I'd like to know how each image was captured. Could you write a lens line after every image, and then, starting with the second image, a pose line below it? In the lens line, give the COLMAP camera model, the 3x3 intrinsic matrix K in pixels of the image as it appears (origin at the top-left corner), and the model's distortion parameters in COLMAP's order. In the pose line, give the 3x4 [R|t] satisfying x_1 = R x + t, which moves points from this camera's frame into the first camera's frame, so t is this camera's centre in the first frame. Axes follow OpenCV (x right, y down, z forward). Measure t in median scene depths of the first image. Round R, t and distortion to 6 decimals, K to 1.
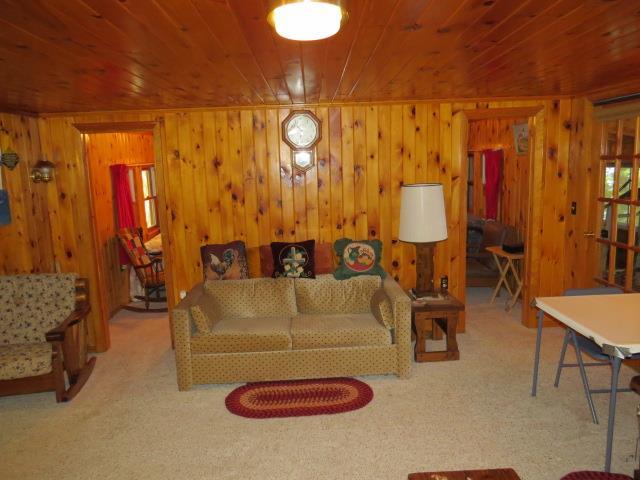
lens RADIAL K [[457.6, 0, 320.7], [0, 457.6, 240.4], [0, 0, 1]] dist [-0.024100, 0.005886]
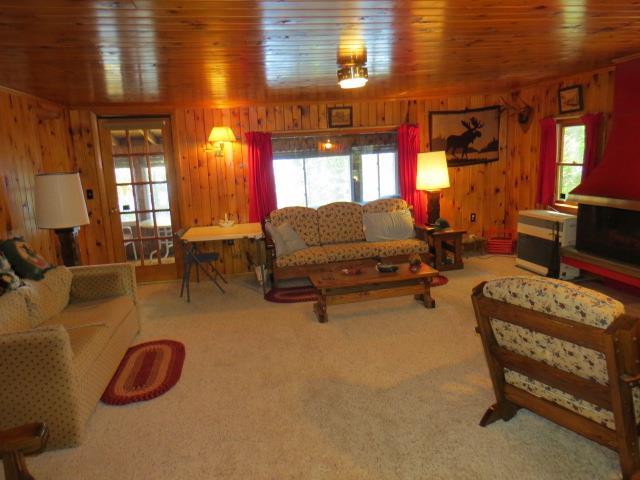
lens RADIAL K [[457.6, 0, 321.0], [0, 457.6, 242.2], [0, 0, 1]] dist [-0.024100, 0.005886]
pose [[-0.146332, -0.135983, 0.979845, -1.049887], [0.195664, 0.966960, 0.163416, -0.026651], [-0.969692, 0.215633, -0.114890, 0.650893]]
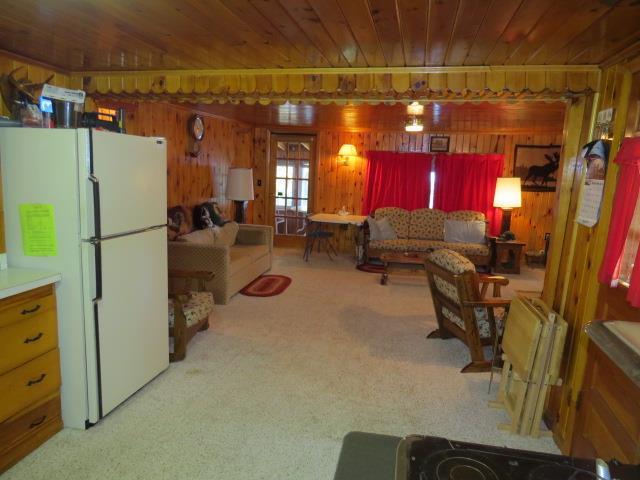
lens RADIAL K [[457.6, 0, 320.4], [0, 457.6, 240.4], [0, 0, 1]] dist [-0.024100, 0.005886]
pose [[0.223036, -0.117122, 0.967749, -1.674884], [0.090858, 0.990932, 0.098988, 0.006993], [-0.970567, 0.065850, 0.231655, 0.354534]]
